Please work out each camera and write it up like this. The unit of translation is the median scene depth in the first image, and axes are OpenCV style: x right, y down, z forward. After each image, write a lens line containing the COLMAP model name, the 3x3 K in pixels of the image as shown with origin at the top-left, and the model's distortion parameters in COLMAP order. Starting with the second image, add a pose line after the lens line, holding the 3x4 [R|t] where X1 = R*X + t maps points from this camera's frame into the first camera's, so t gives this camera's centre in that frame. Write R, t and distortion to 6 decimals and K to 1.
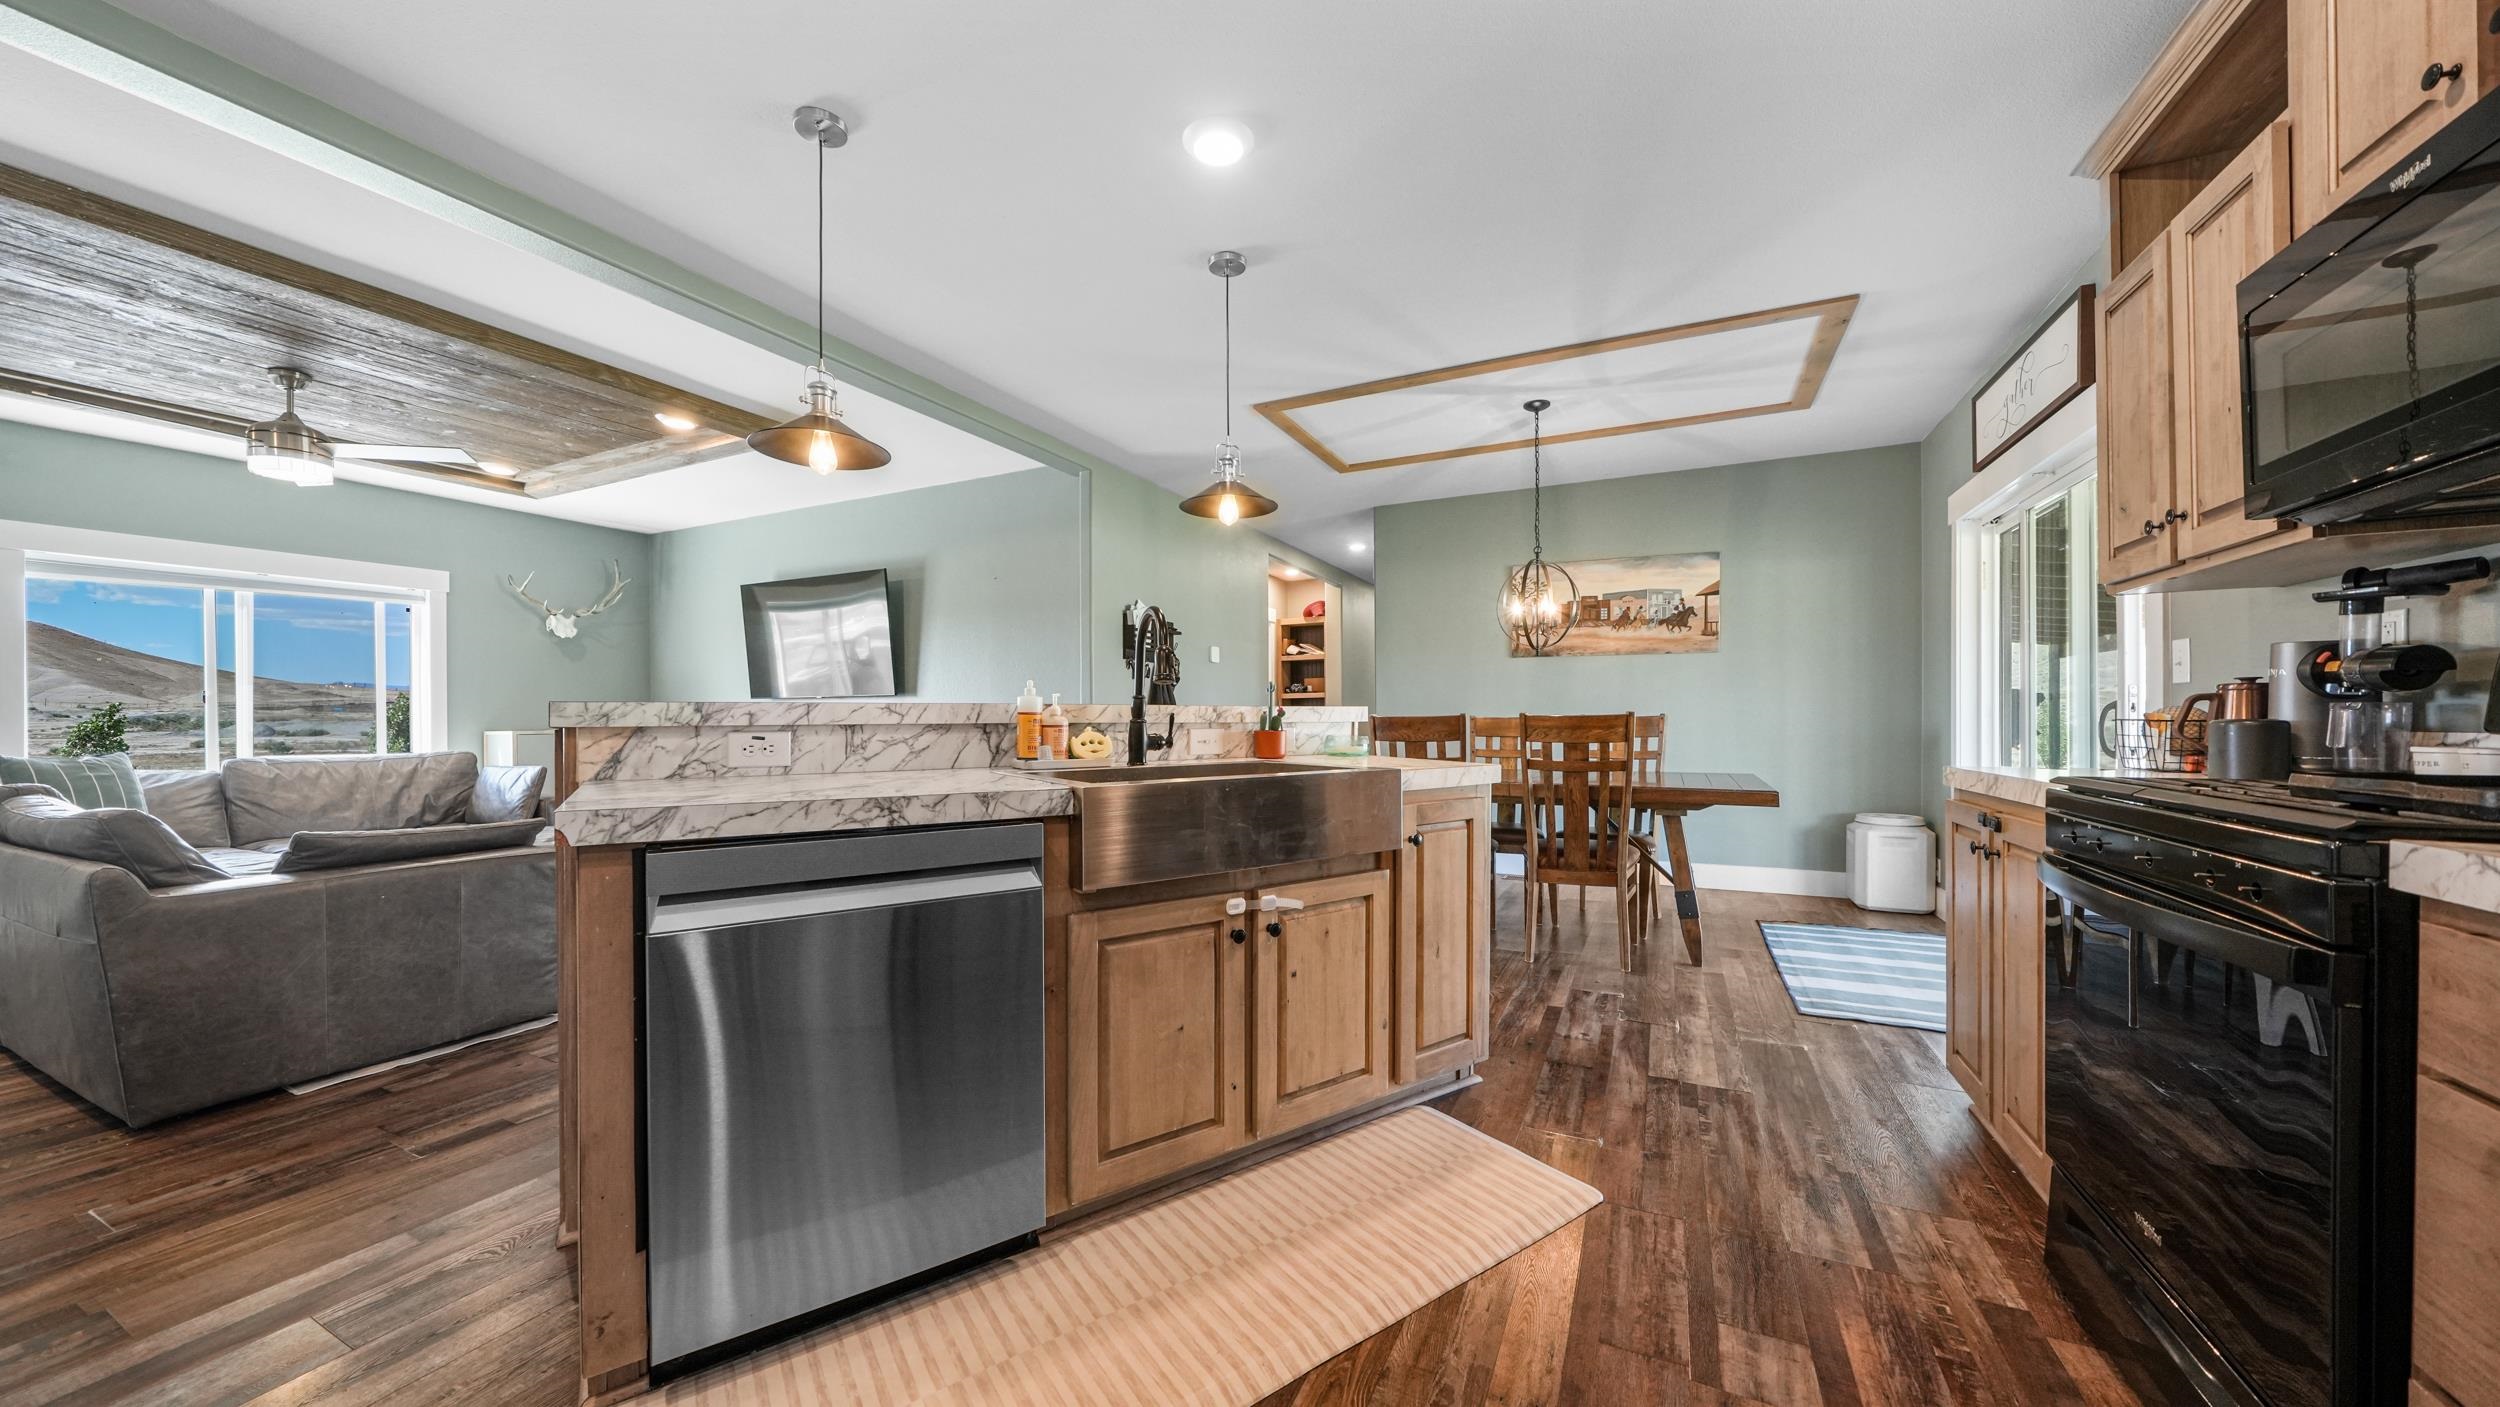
lens RADIAL K [[844.5, 0, 1250.6], [0, 844.5, 717.2], [0, 0, 1]] dist [-0.006450, 0.000130]
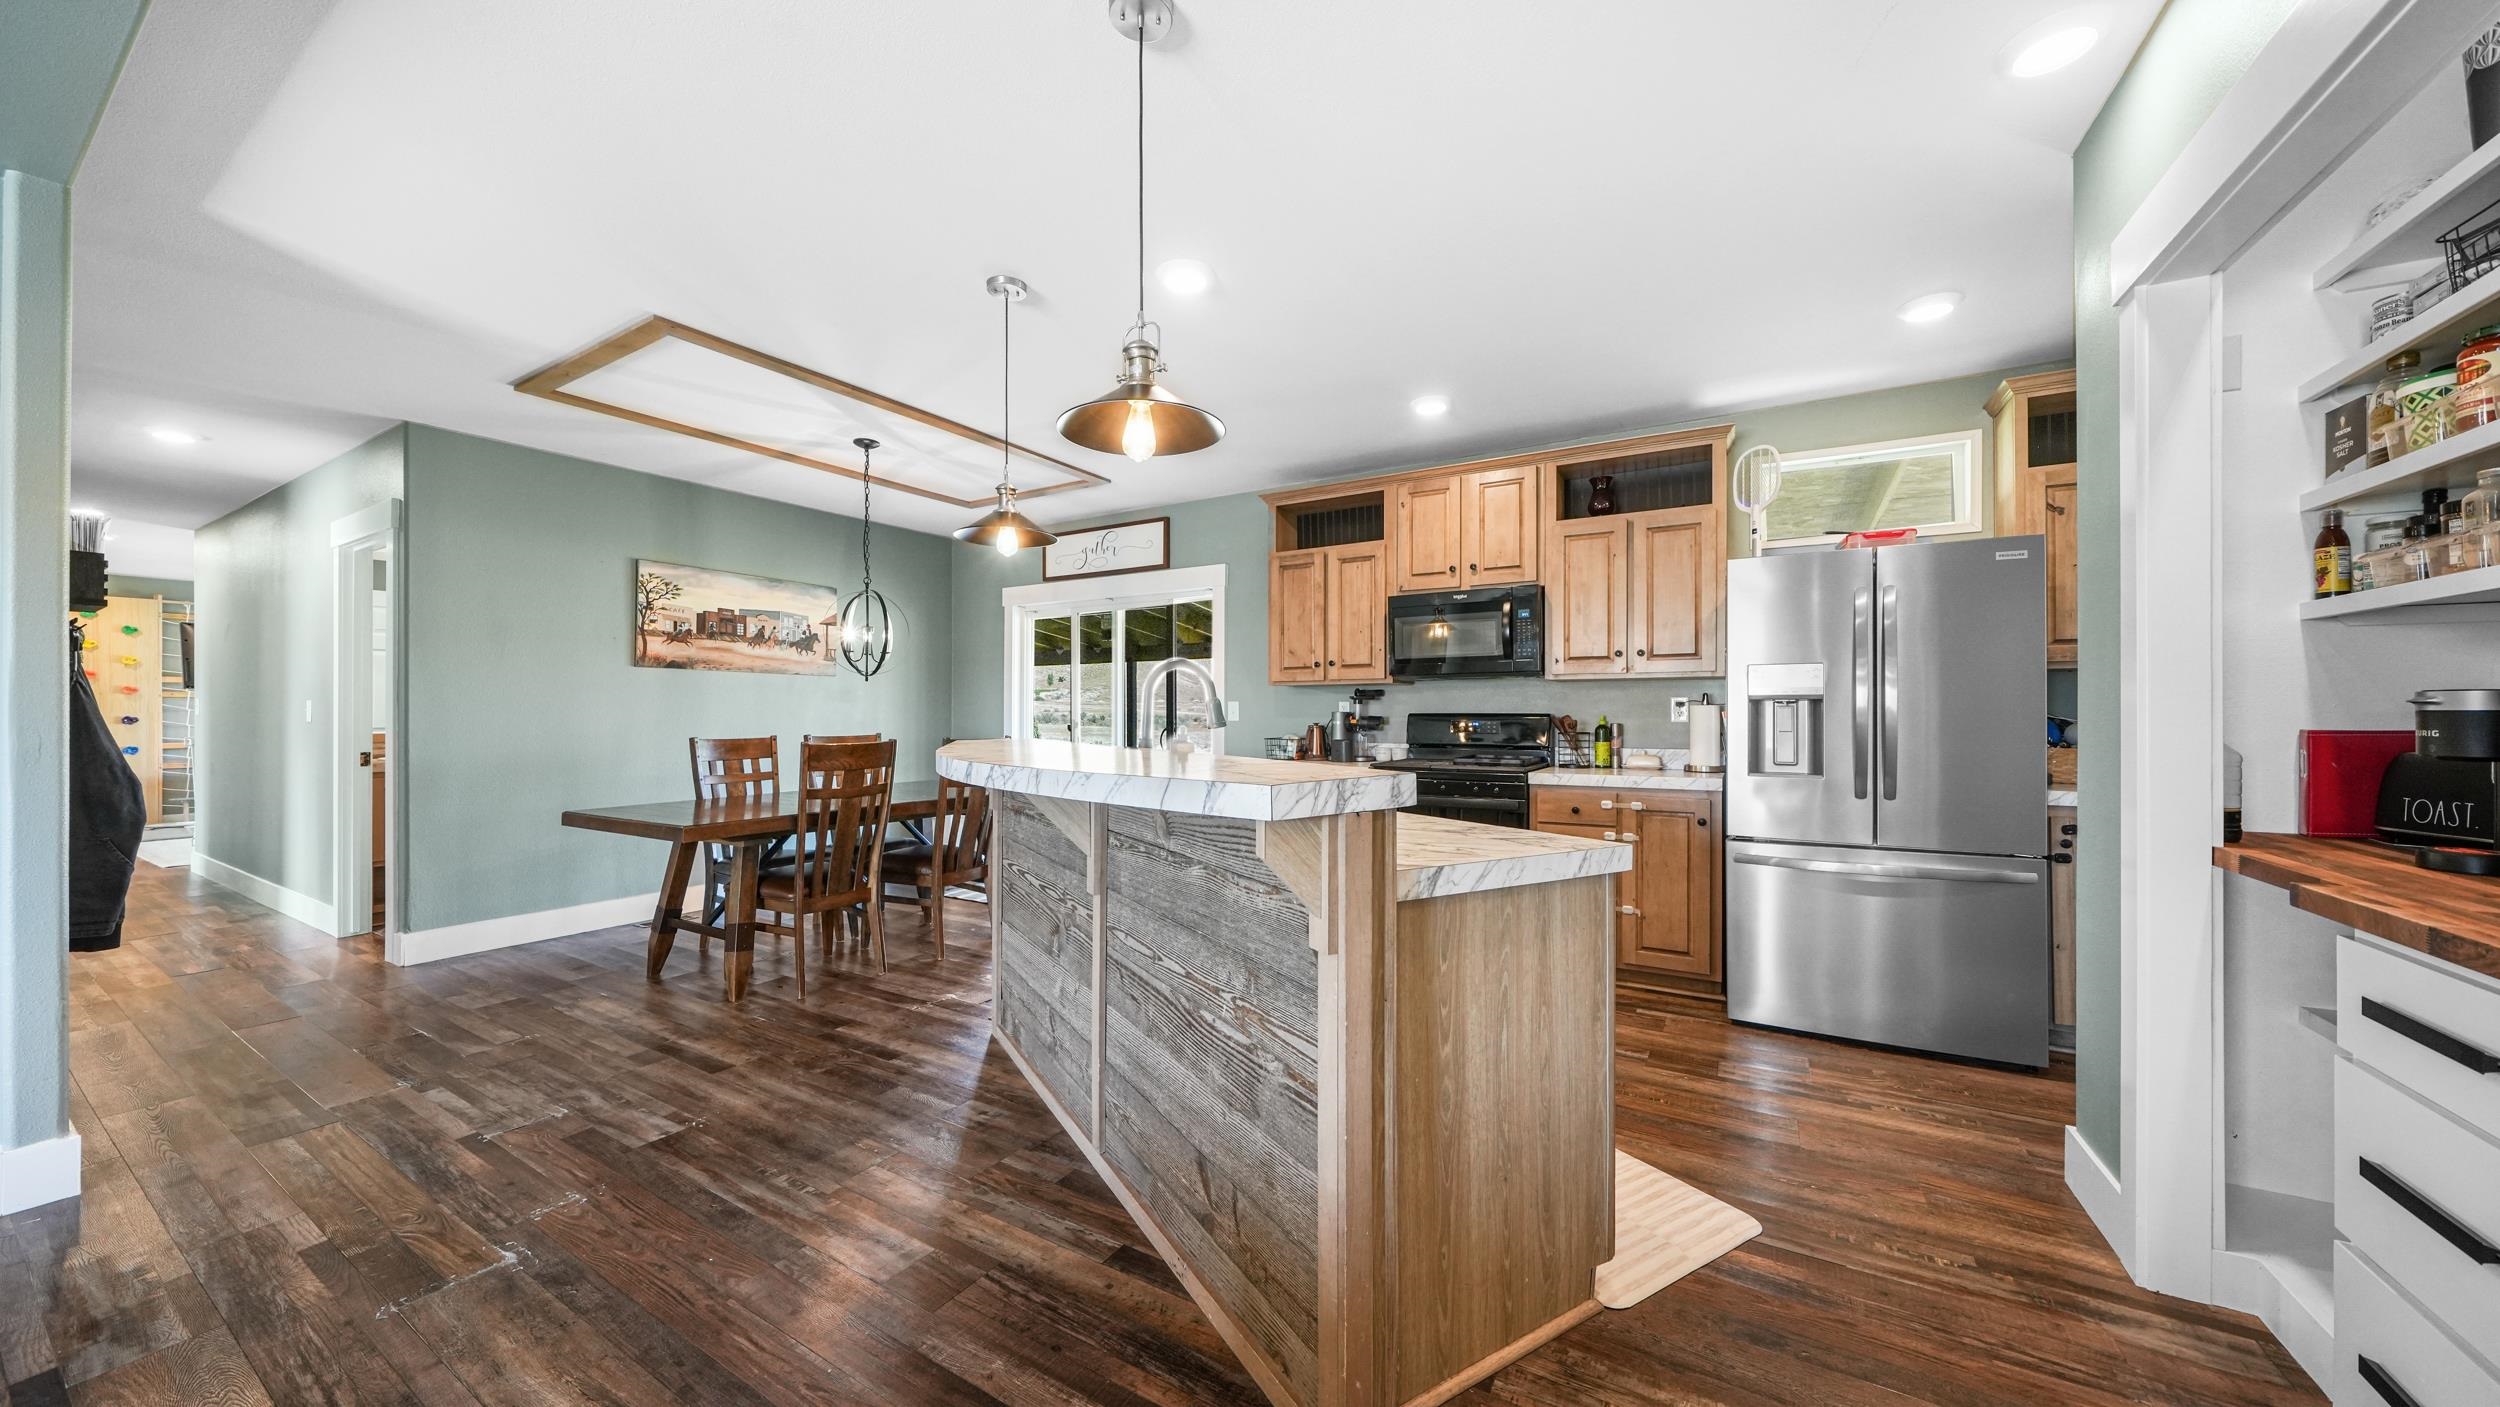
lens RADIAL K [[844.5, 0, 1249.6], [0, 844.5, 709.9], [0, 0, 1]] dist [-0.006450, 0.000130]
pose [[0.082559, 0.010786, 0.996528, -0.651171], [-0.002191, 0.999941, -0.010642, -0.026117], [-0.996584, -0.001305, 0.082577, 0.427395]]
